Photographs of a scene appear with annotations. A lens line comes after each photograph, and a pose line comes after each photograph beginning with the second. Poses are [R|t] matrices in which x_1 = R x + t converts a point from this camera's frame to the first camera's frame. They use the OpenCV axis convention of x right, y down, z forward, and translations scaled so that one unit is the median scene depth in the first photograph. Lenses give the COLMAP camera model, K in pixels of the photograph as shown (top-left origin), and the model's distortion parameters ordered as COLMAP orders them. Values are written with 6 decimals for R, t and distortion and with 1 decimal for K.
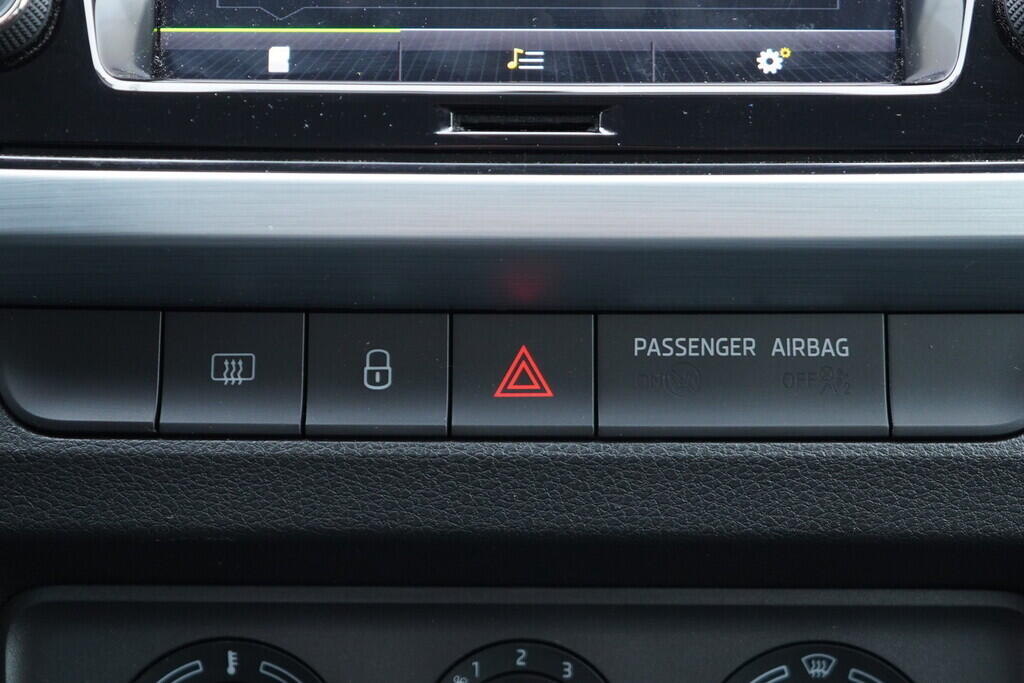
lens RADIAL K [[1862.4, 0, 512.0], [0, 1862.4, 341.5], [0, 0, 1]] dist [-0.014908, 0.026288]
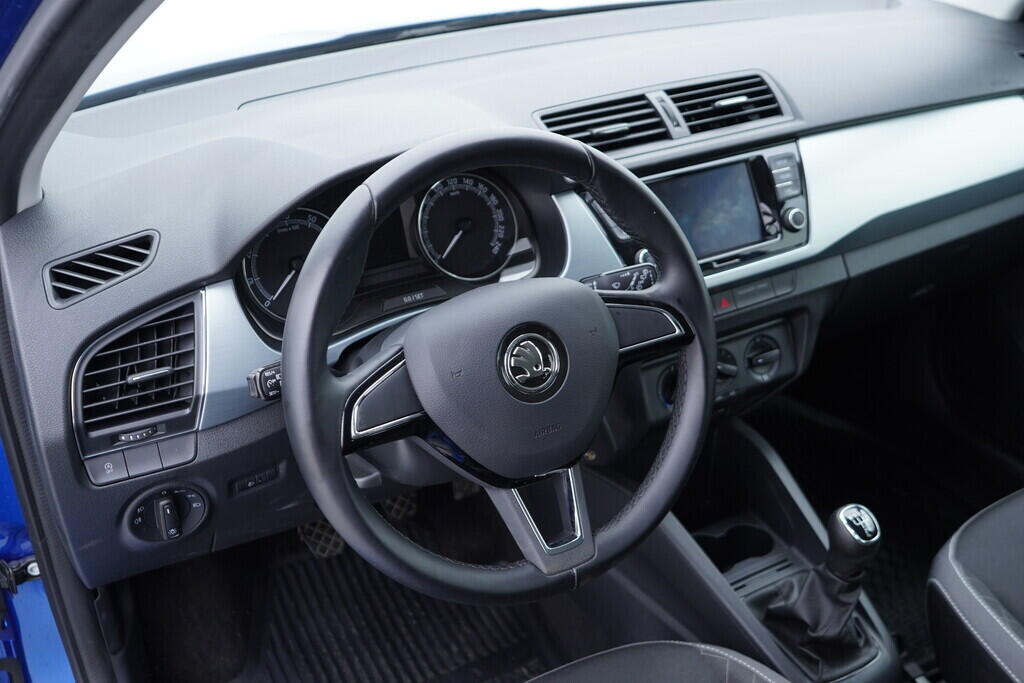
lens RADIAL K [[1052.7, 0, 512.0], [0, 1052.7, 341.5], [0, 0, 1]] dist [-0.001283, 0.029049]
pose [[0.860355, -0.262941, 0.436636, -1.970617], [0.195516, 0.961382, 0.193693, -0.612843], [-0.470704, -0.081276, 0.878540, -1.508715]]
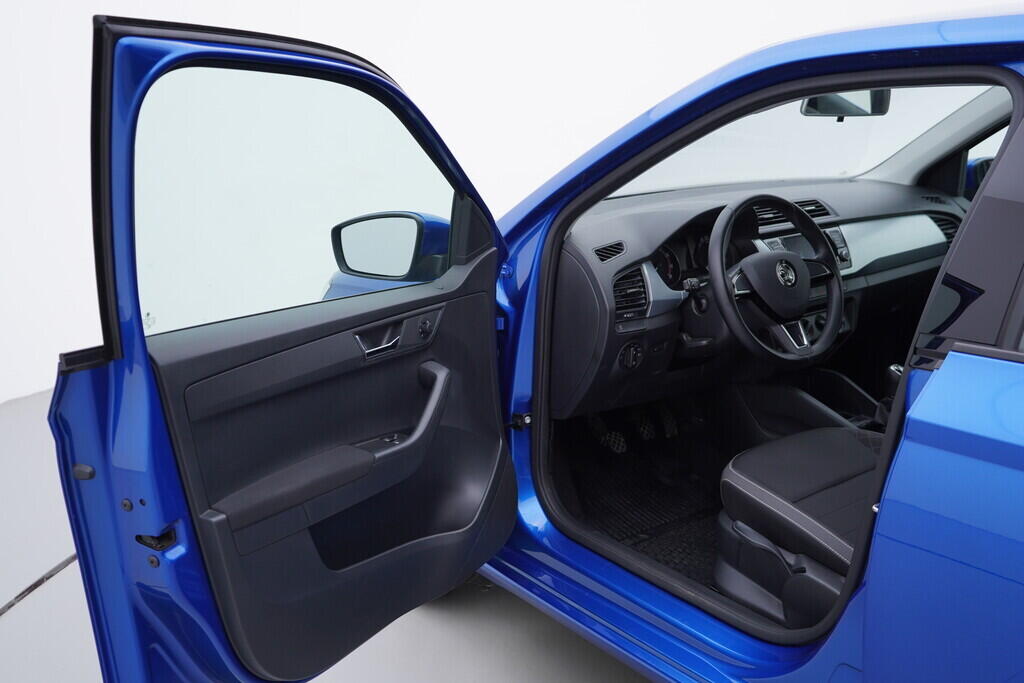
lens RADIAL K [[1052.7, 0, 512.0], [0, 1052.7, 341.5], [0, 0, 1]] dist [-0.001283, 0.029049]
pose [[0.787079, -0.171056, 0.592661, -5.924811], [0.239294, 0.970212, -0.037767, 0.121308], [-0.568547, 0.171546, 0.804566, -3.480468]]
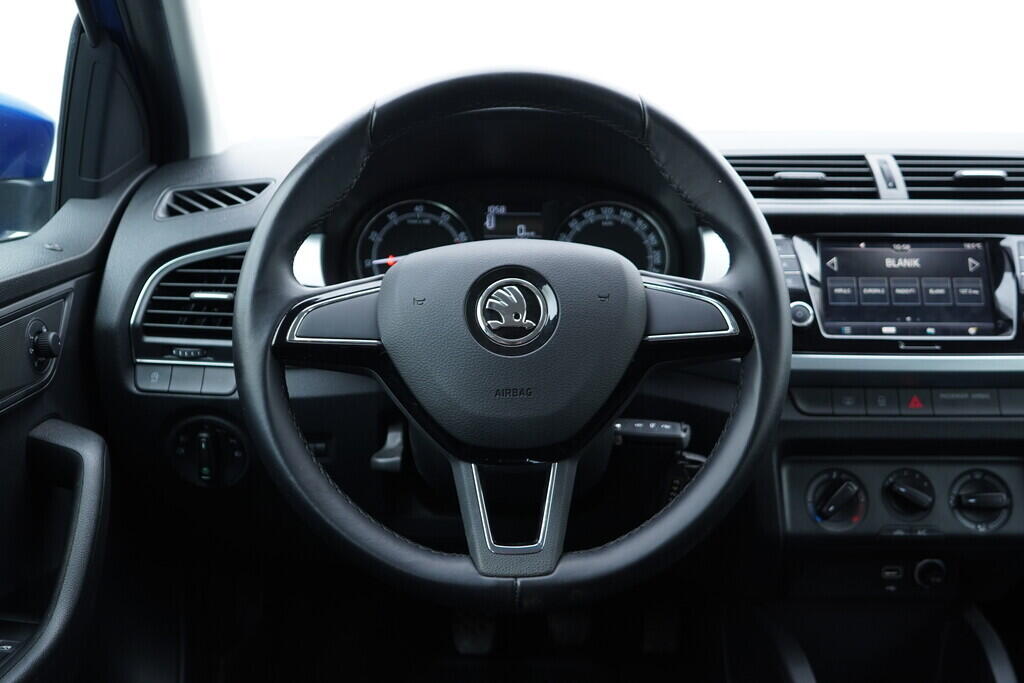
lens RADIAL K [[1052.7, 0, 512.0], [0, 1052.7, 341.5], [0, 0, 1]] dist [-0.001283, 0.029049]
pose [[0.999927, 0.002399, 0.011808, -0.966713], [-0.000868, 0.991766, -0.128064, 0.193623], [-0.012018, 0.128044, 0.991696, -1.451430]]
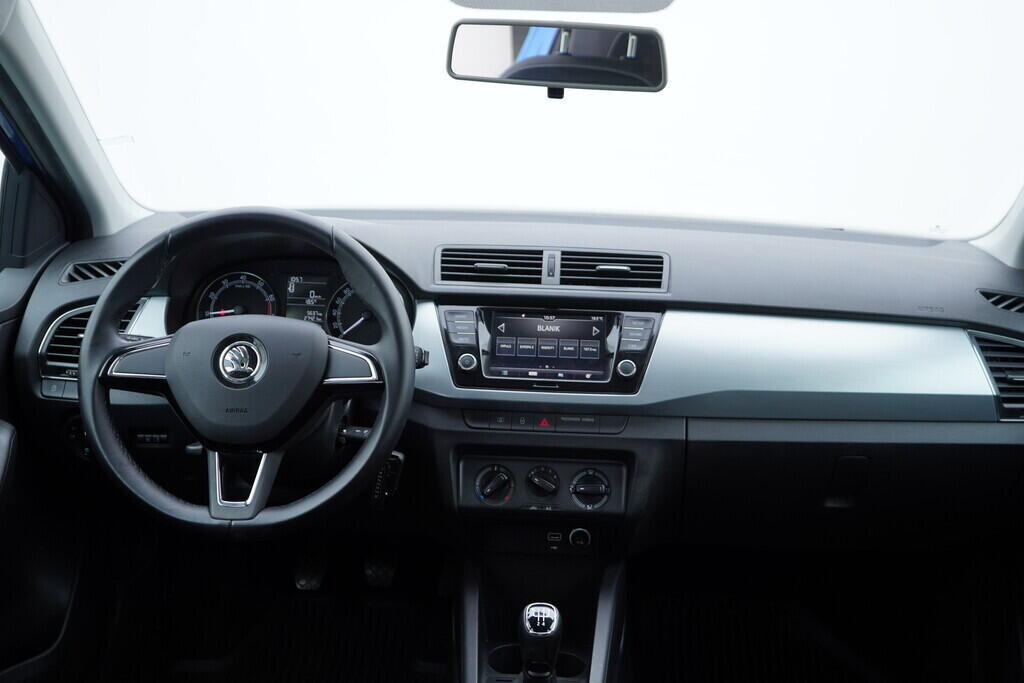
lens RADIAL K [[1052.7, 0, 512.0], [0, 1052.7, 341.5], [0, 0, 1]] dist [-0.001283, 0.029049]
pose [[0.998838, 0.035136, -0.032987, 0.003979], [-0.038716, 0.992609, -0.115012, 0.167137], [0.028702, 0.116156, 0.992816, -2.735528]]
